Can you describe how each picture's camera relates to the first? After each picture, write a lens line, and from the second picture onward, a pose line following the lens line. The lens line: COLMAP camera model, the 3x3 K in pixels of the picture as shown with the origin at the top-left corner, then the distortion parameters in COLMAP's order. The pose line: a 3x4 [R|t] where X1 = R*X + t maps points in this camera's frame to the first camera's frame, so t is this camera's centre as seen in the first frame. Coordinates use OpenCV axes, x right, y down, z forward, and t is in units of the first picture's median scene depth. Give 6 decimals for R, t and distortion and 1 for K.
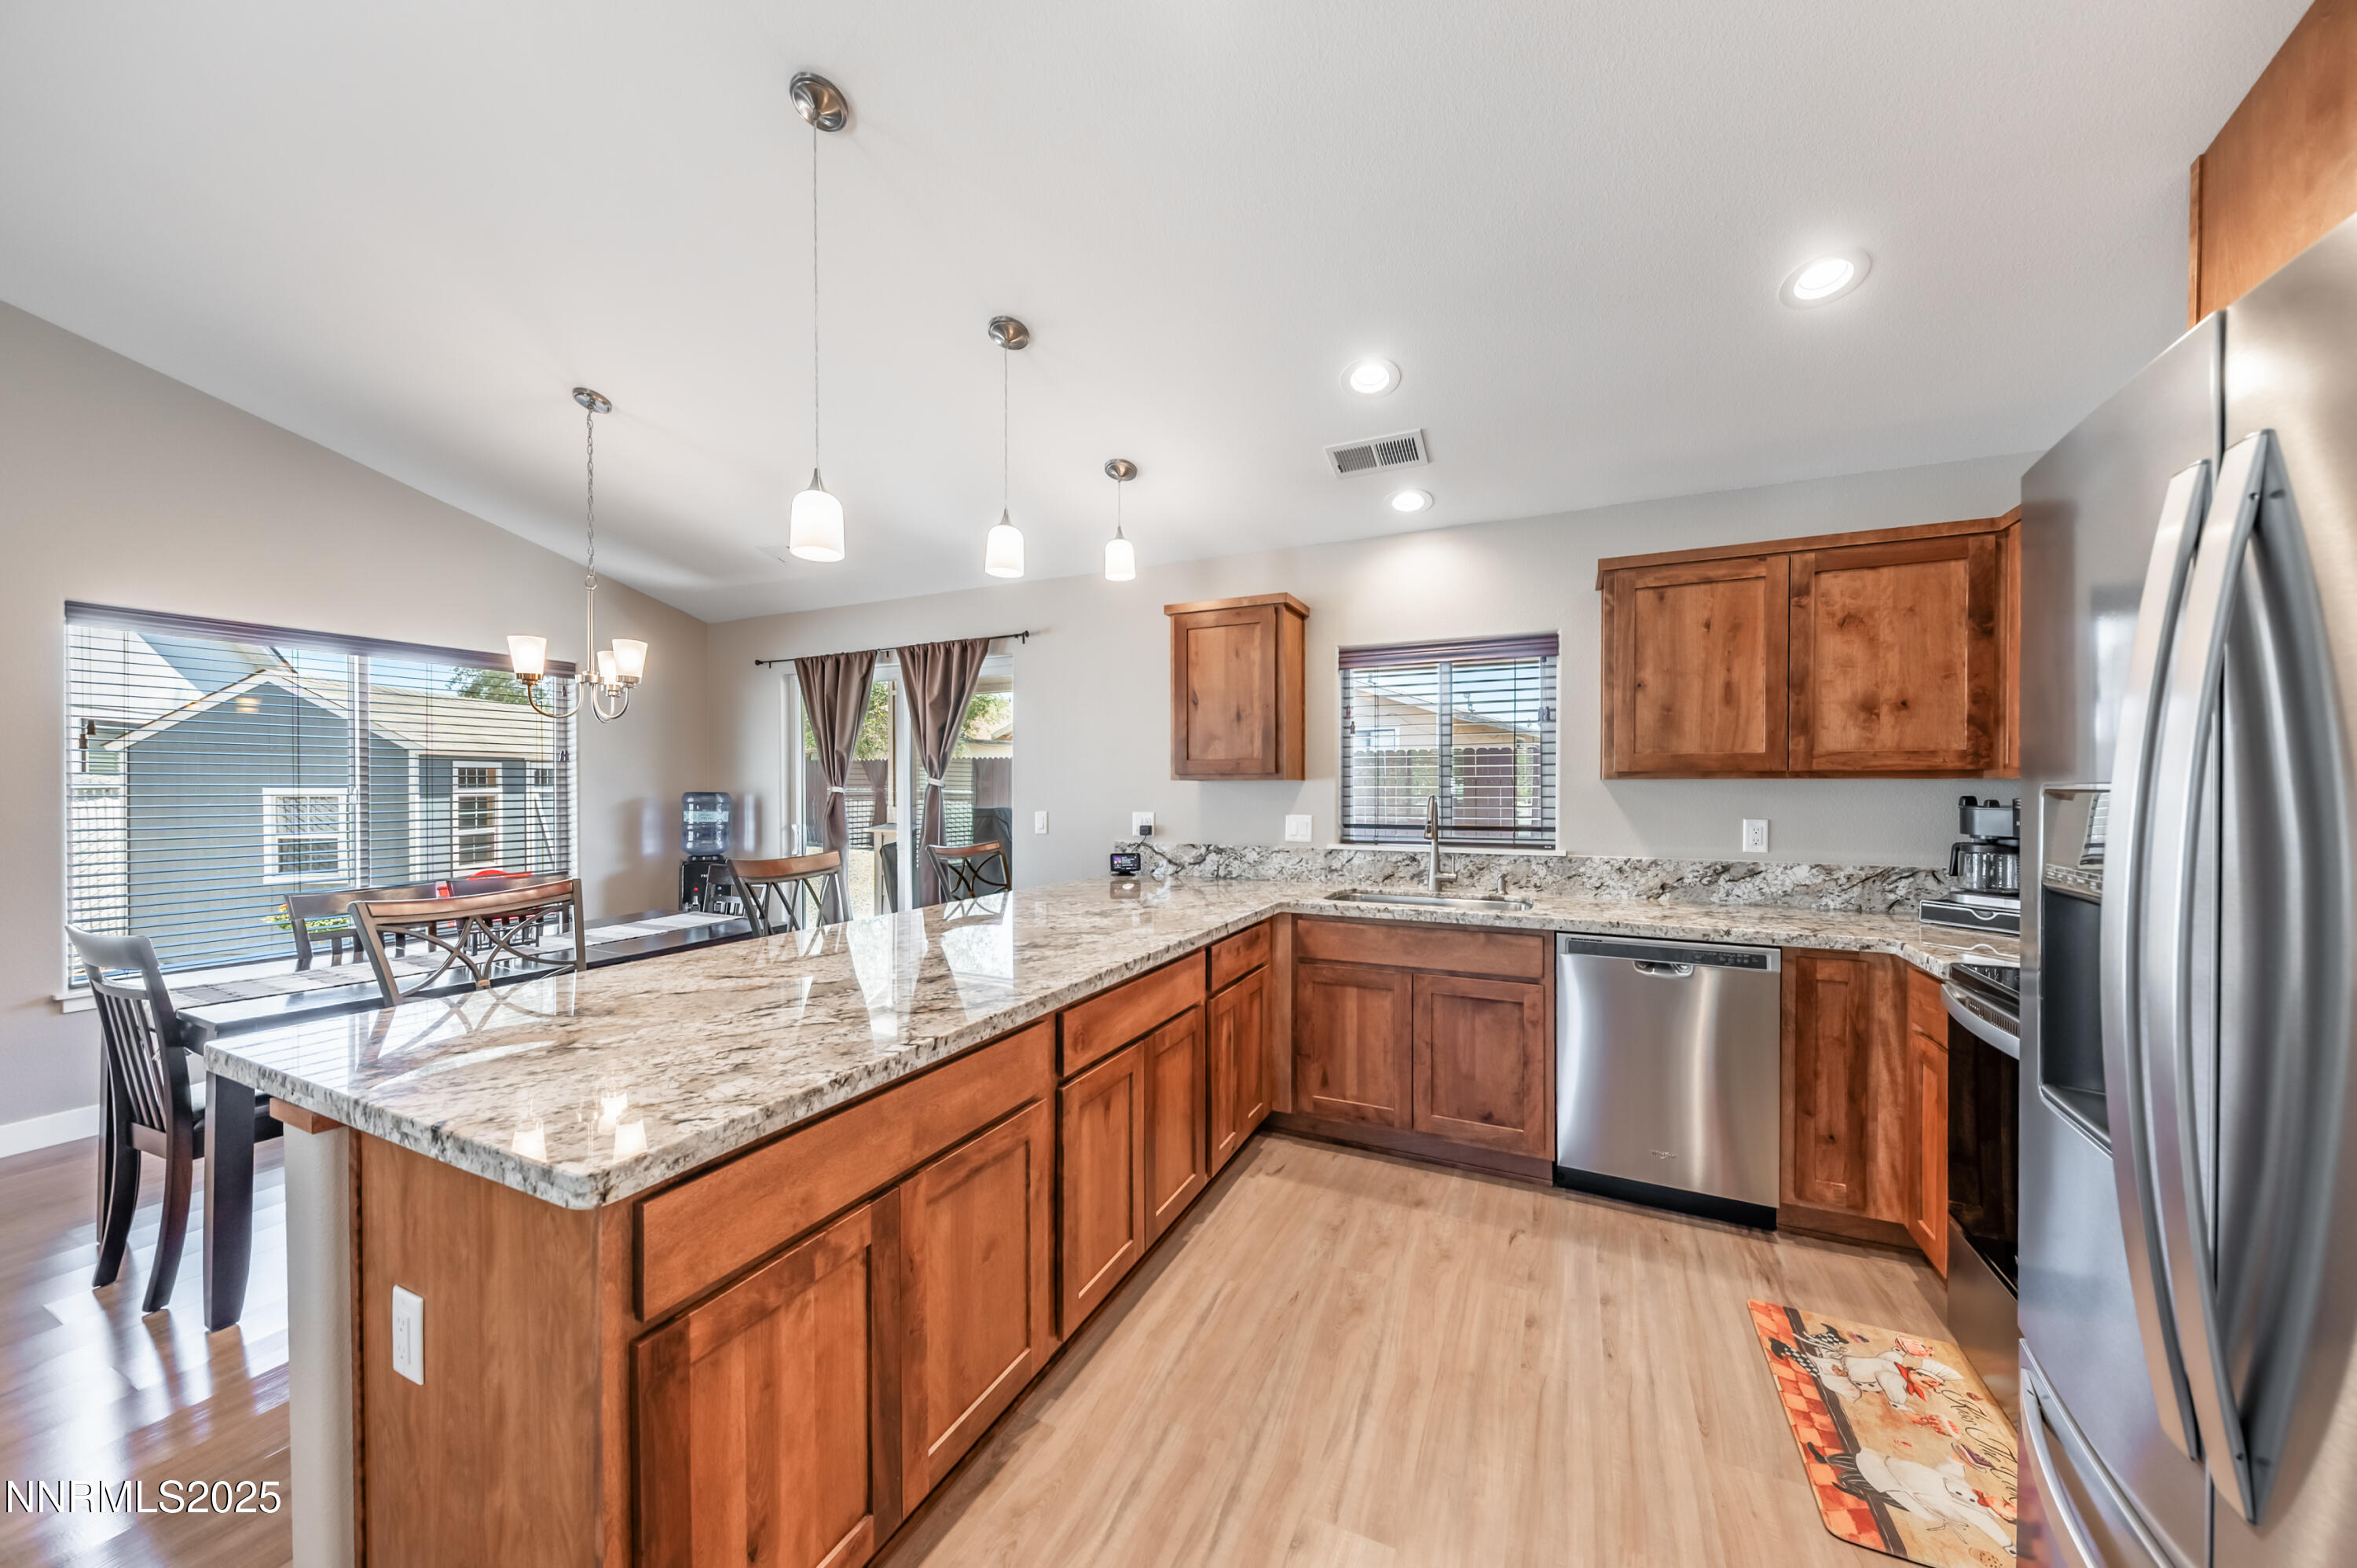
lens RADIAL K [[820.9, 0, 1170.9], [0, 820.9, 790.6], [0, 0, 1]] dist [0.009276, -0.003253]
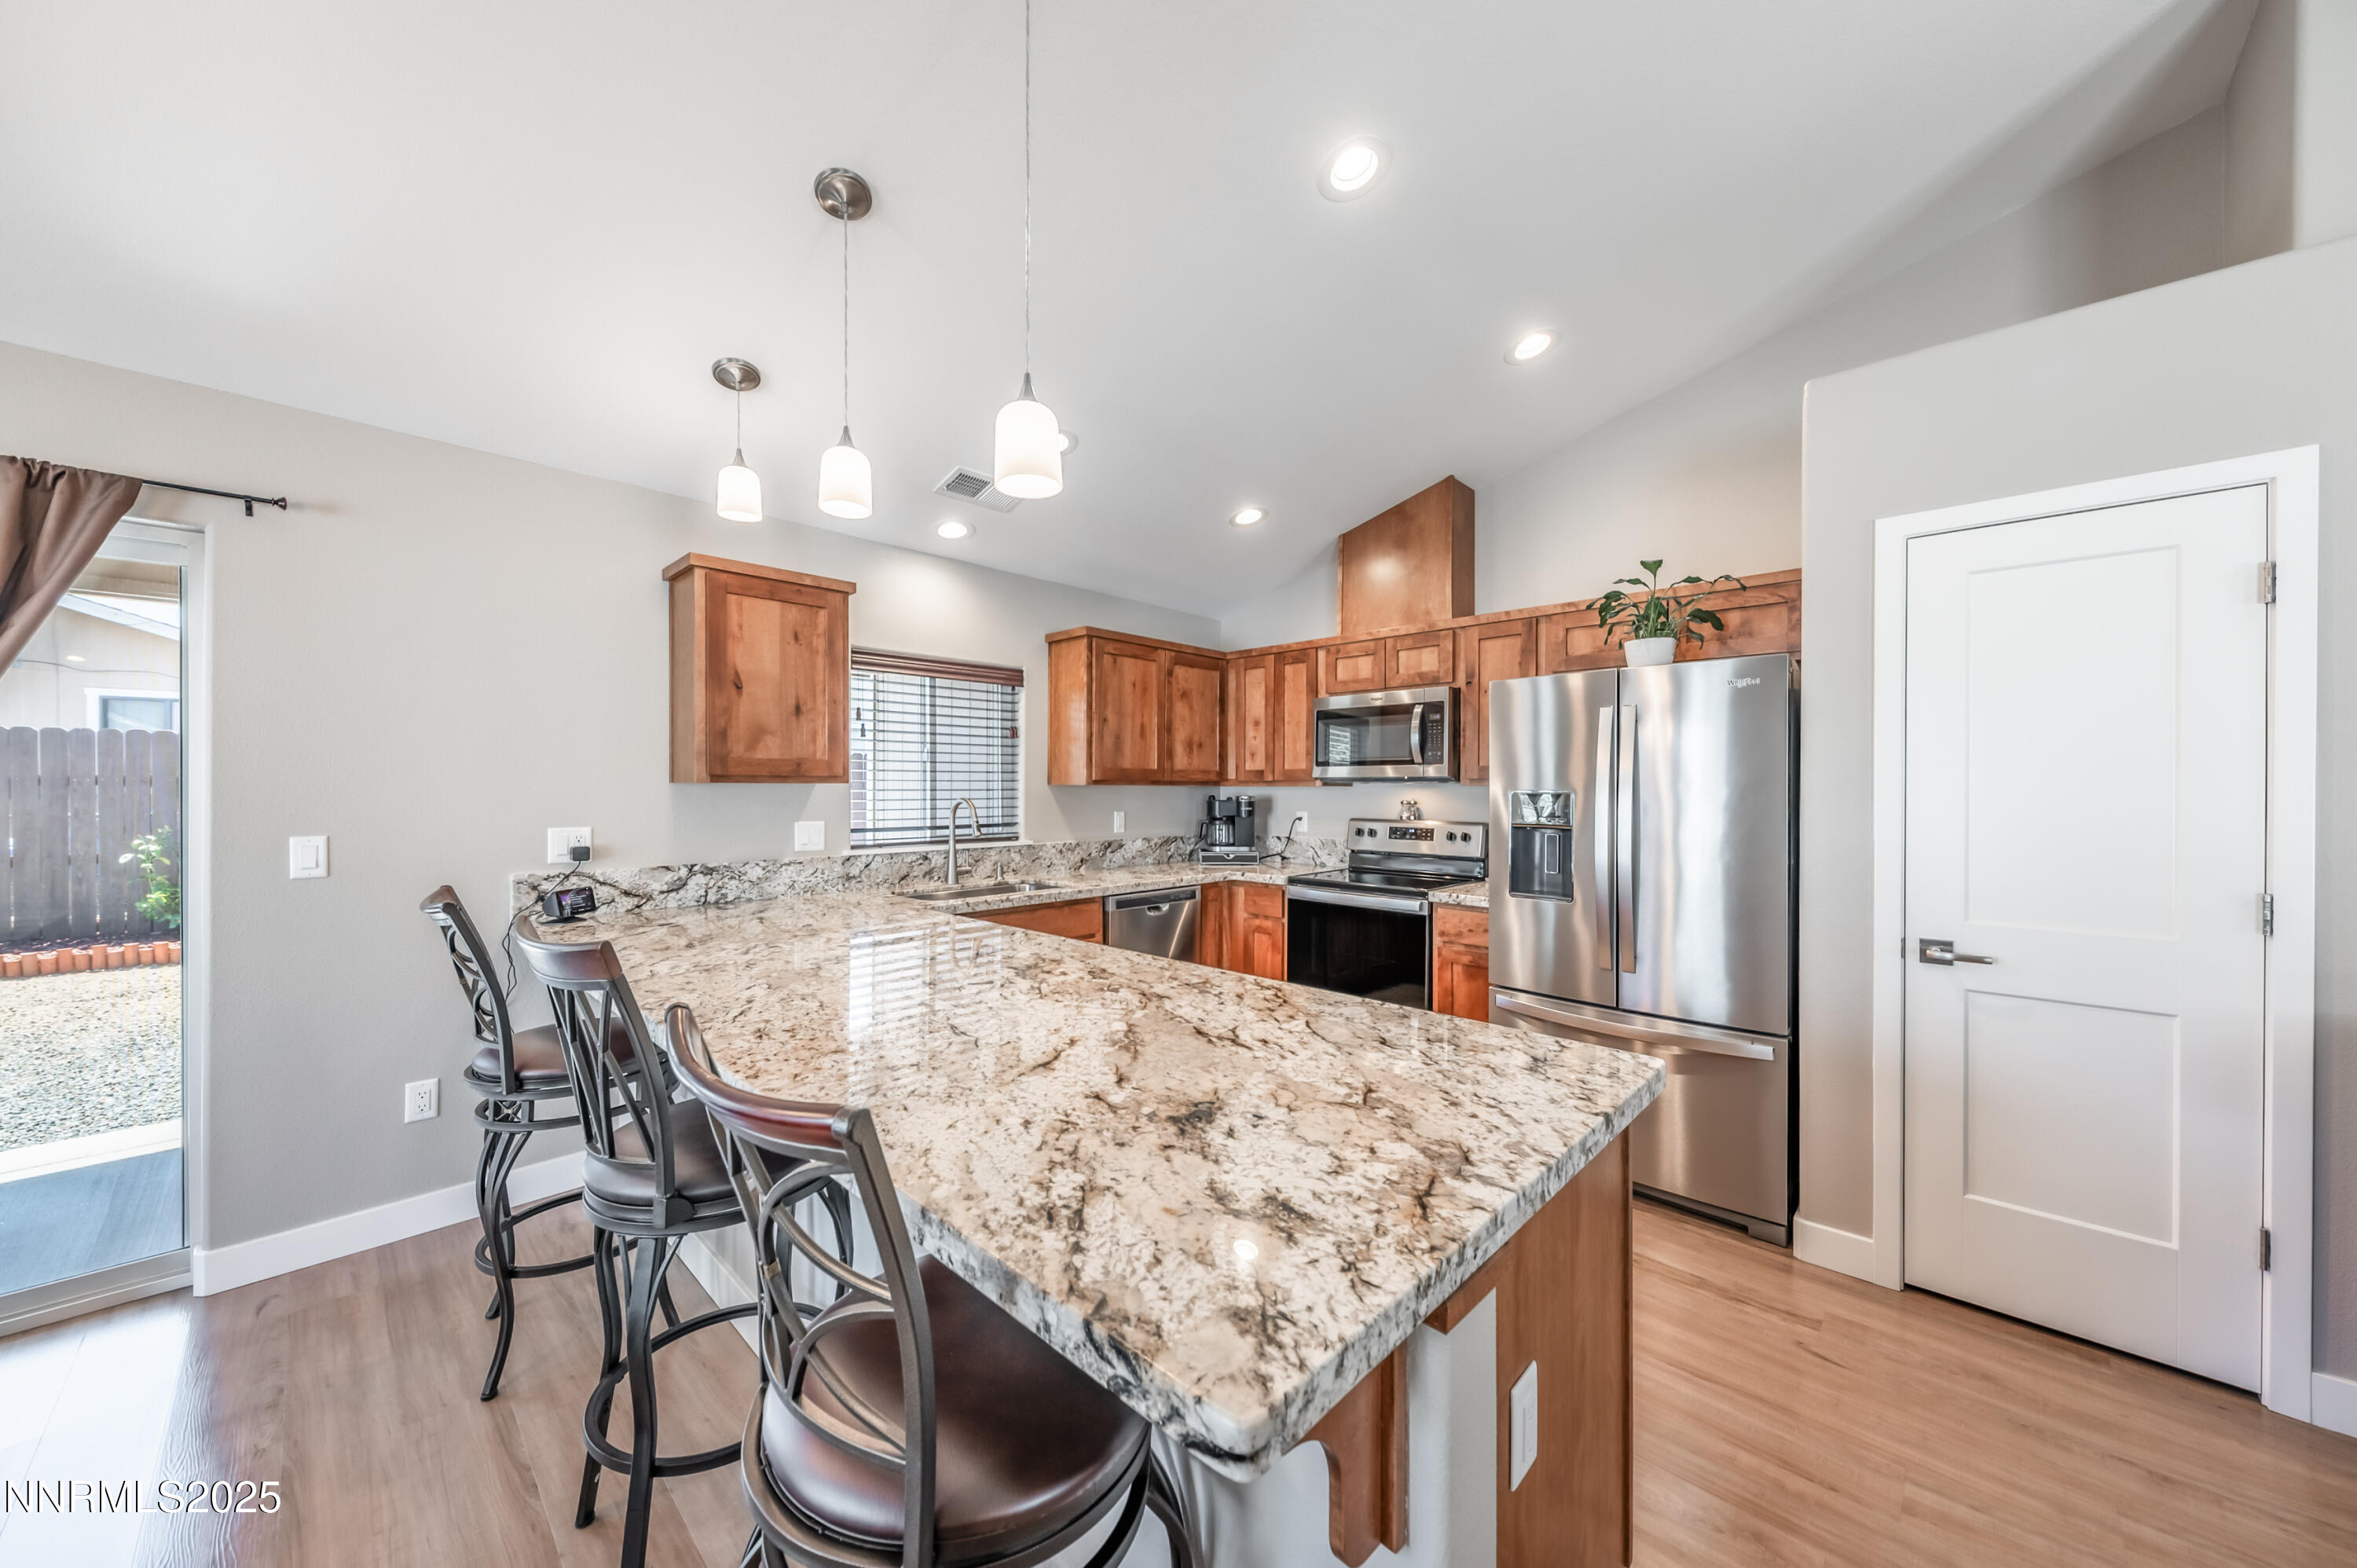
lens RADIAL K [[820.9, 0, 1167.8], [0, 820.9, 795.3], [0, 0, 1]] dist [0.009276, -0.003253]
pose [[0.321018, -0.007338, 0.947045, -0.727765], [0.004121, 0.999971, 0.006351, -0.004625], [-0.947064, 0.001864, 0.321039, 0.419558]]
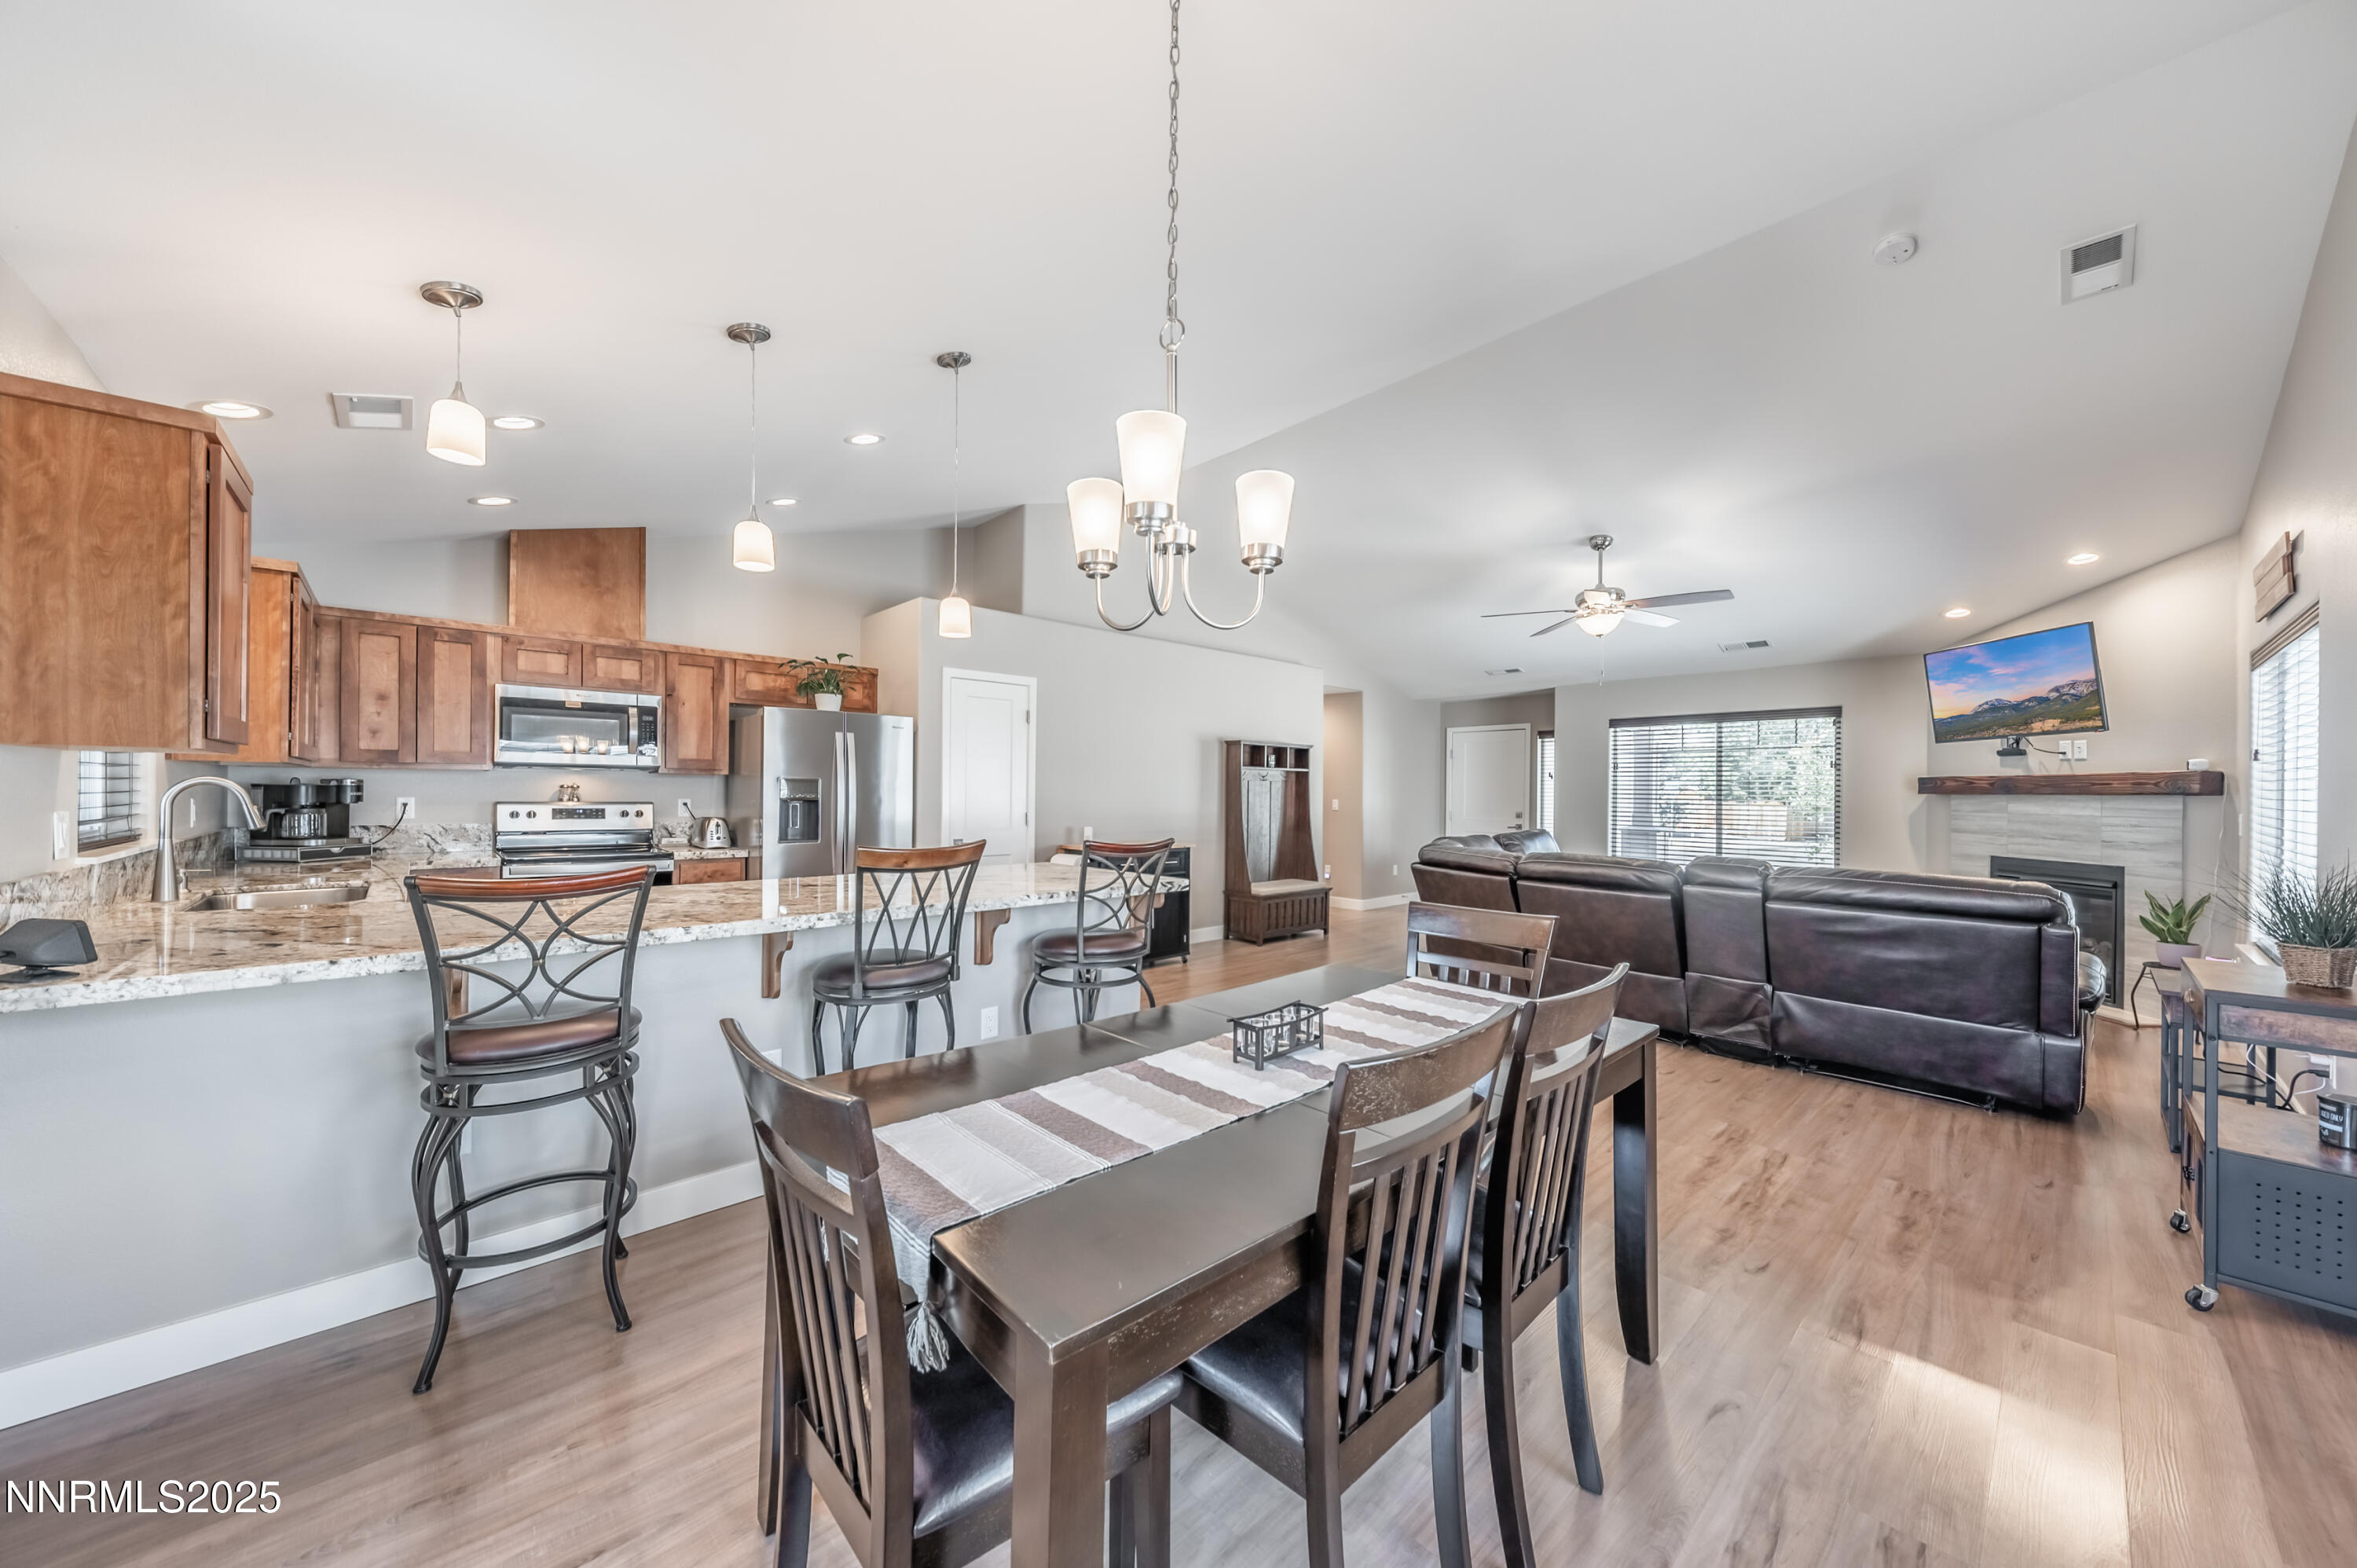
lens RADIAL K [[820.9, 0, 1167.6], [0, 820.9, 790.6], [0, 0, 1]] dist [0.009276, -0.003253]
pose [[-0.929659, -0.008642, 0.368319, -0.933038], [-0.006687, 0.999956, 0.006583, 0.008352], [-0.368359, 0.003657, -0.929676, 1.562029]]
